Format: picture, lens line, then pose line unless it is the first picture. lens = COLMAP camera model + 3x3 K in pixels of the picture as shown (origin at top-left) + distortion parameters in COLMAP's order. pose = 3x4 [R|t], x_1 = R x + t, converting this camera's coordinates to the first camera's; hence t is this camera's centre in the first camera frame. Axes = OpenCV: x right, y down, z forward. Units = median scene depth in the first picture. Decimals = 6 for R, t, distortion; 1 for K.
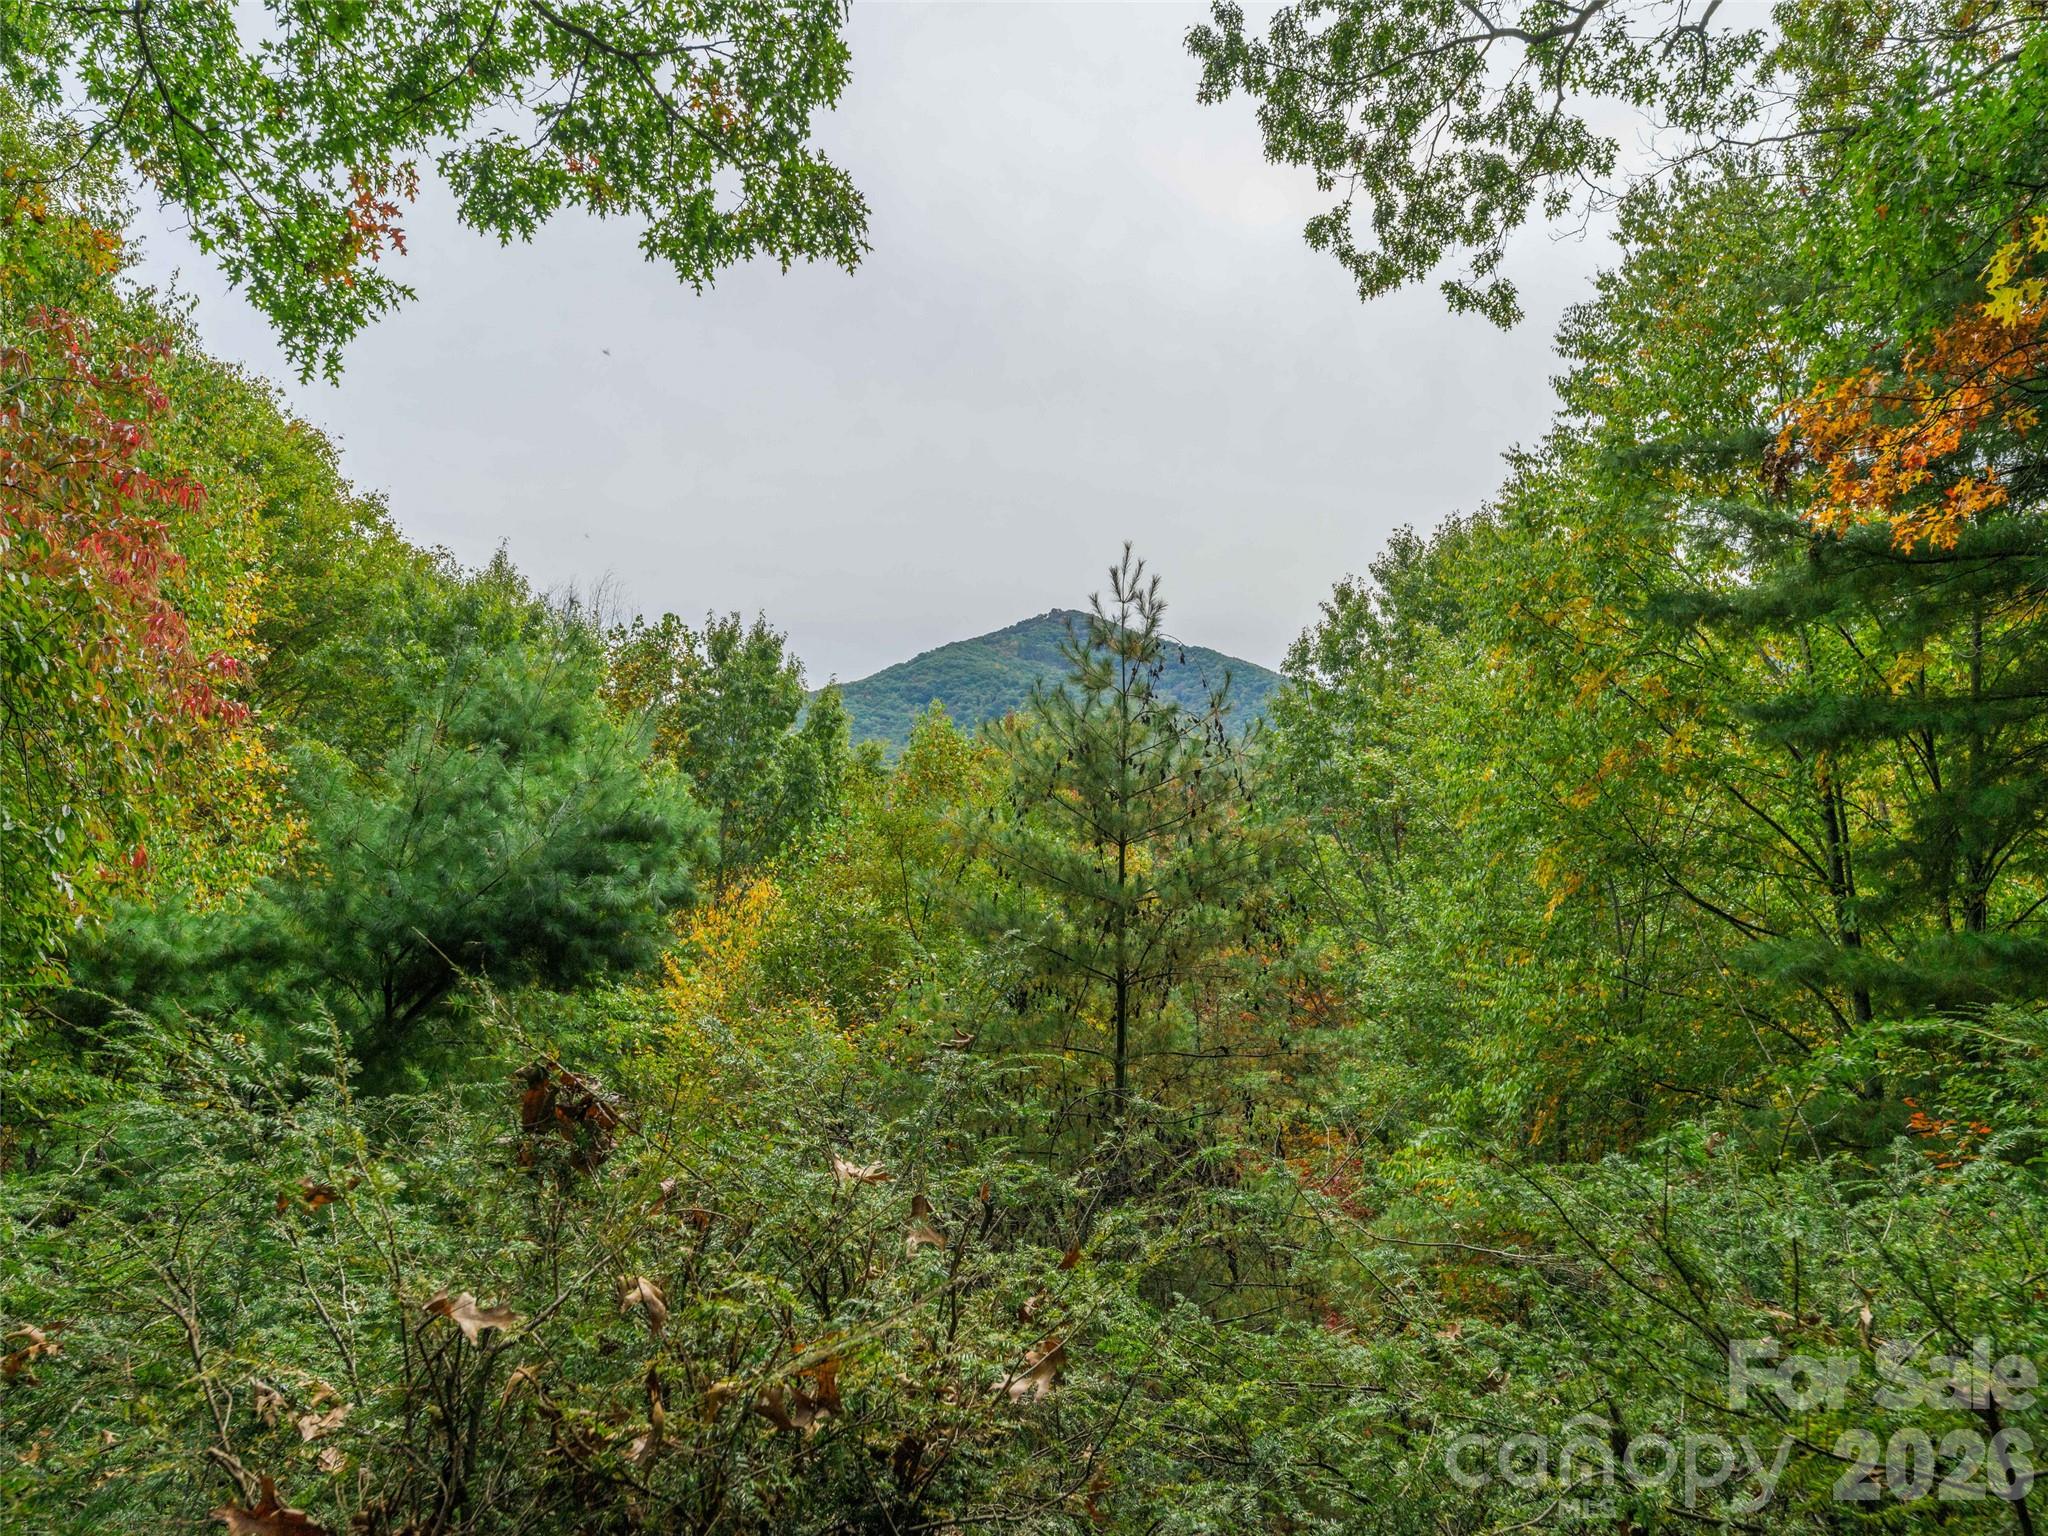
lens RADIAL K [[1345.3, 0, 1026.9], [0, 1345.3, 778.5], [0, 0, 1]] dist [0.003993, 0.001071]
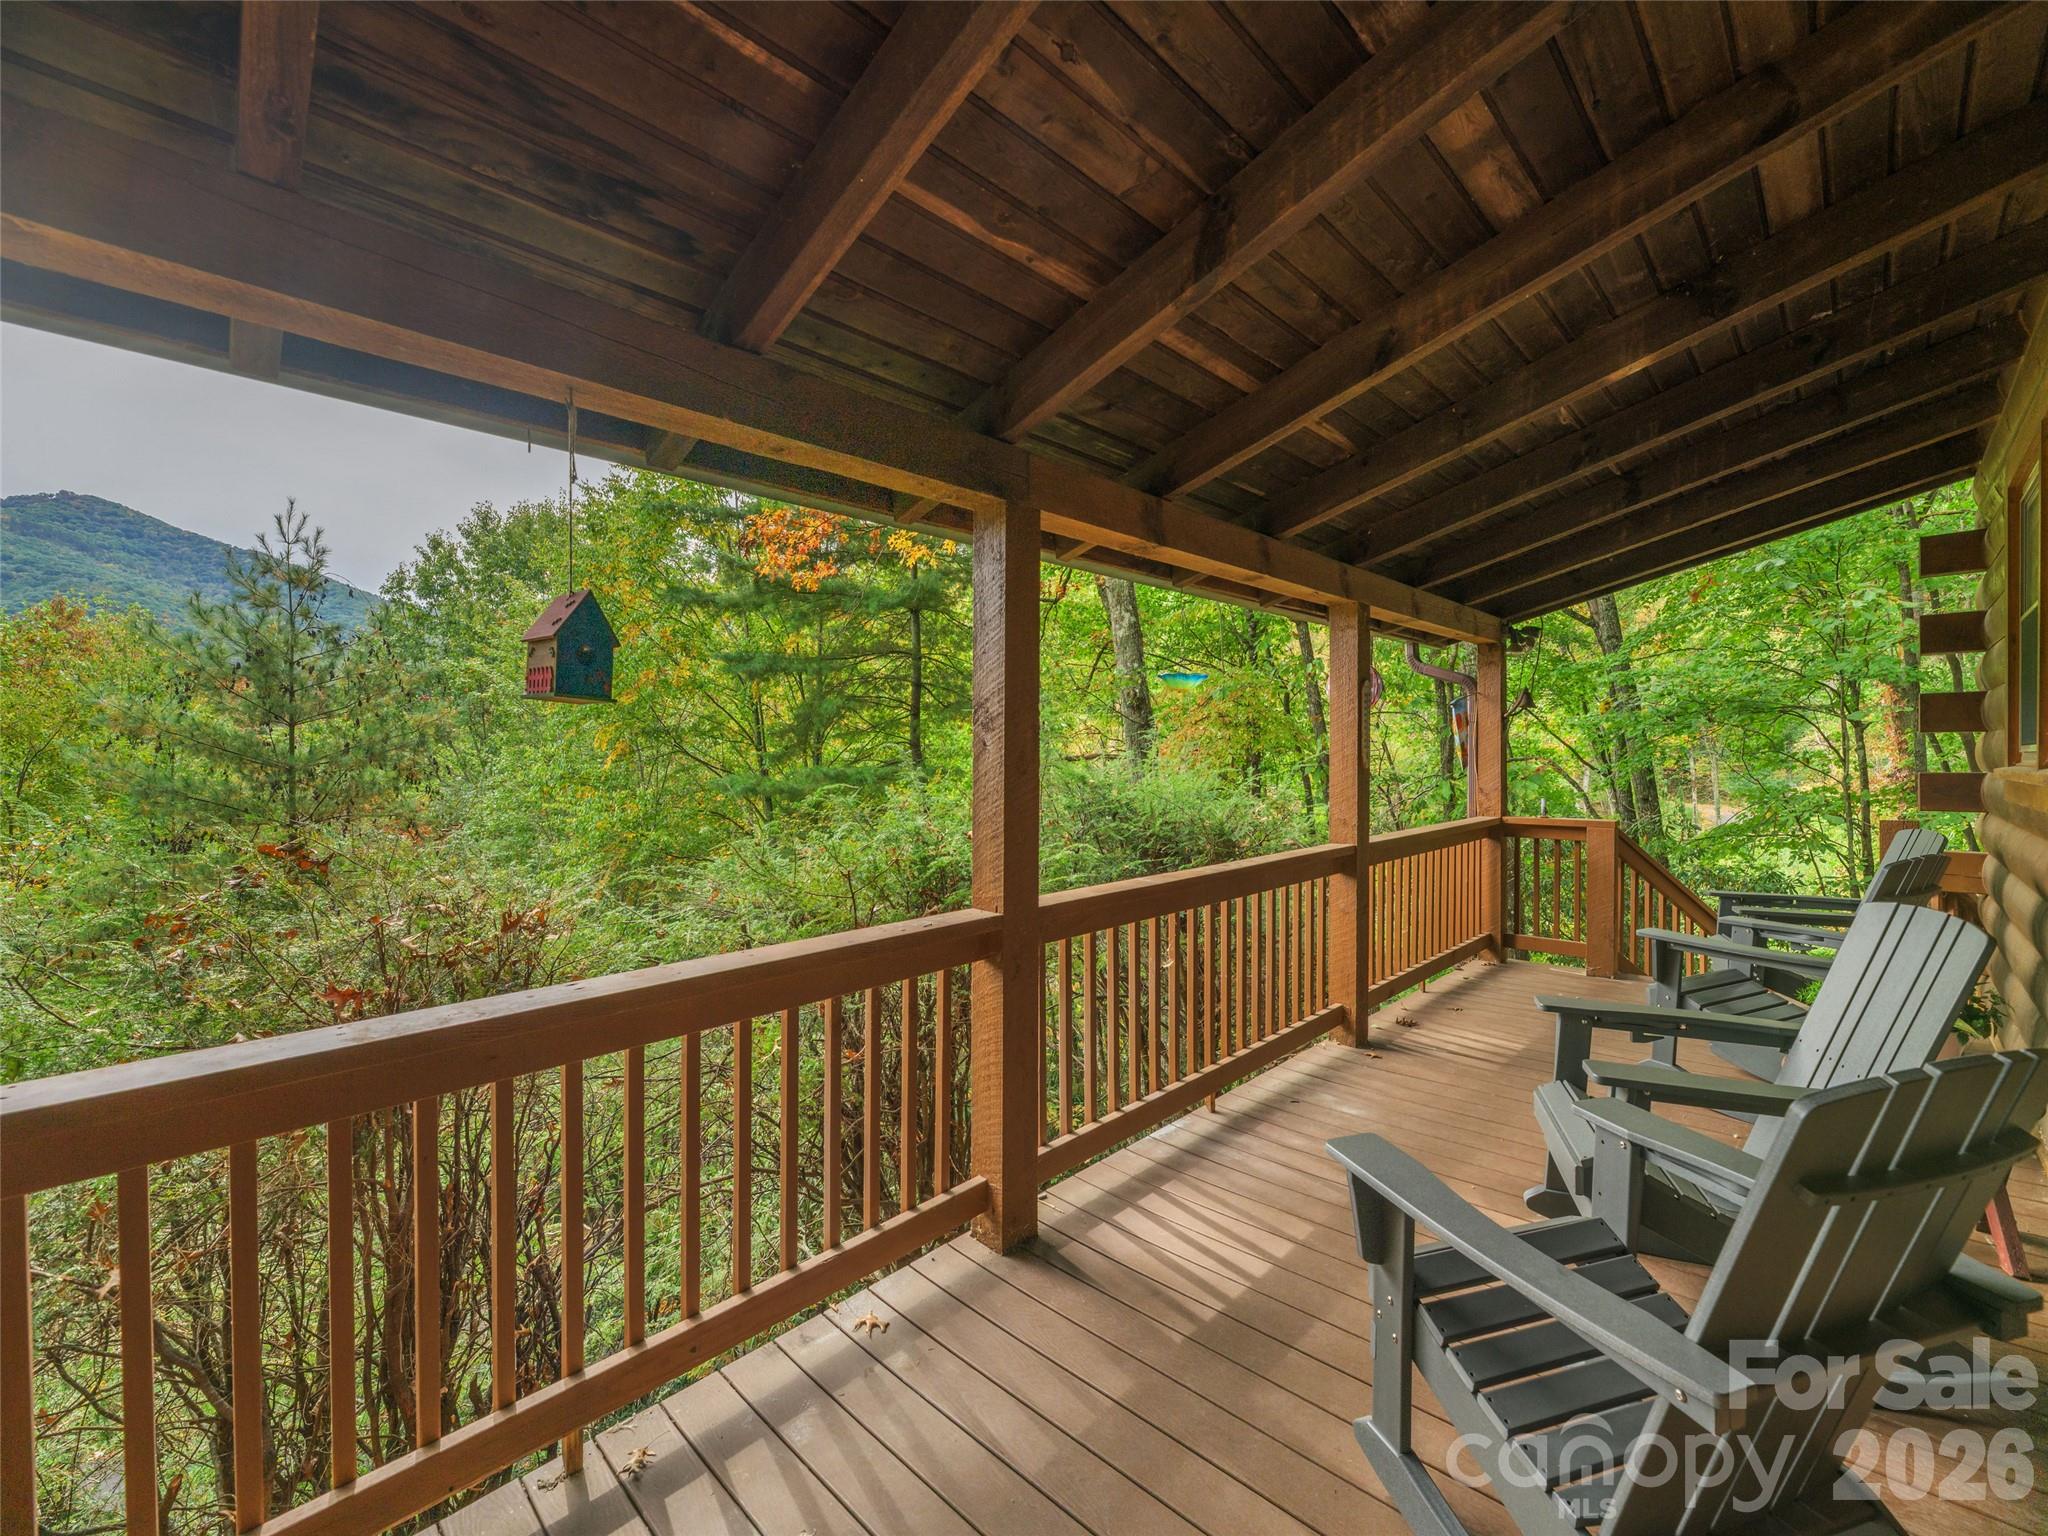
lens RADIAL K [[826.7, 0, 1030.9], [0, 826.7, 765.4], [0, 0, 1]] dist [0.003271, 0.000396]
pose [[0.641678, -0.034189, 0.766212, -0.082846], [-0.043998, 0.995720, 0.081277, -0.009776], [-0.765711, -0.085865, 0.637427, -0.094984]]
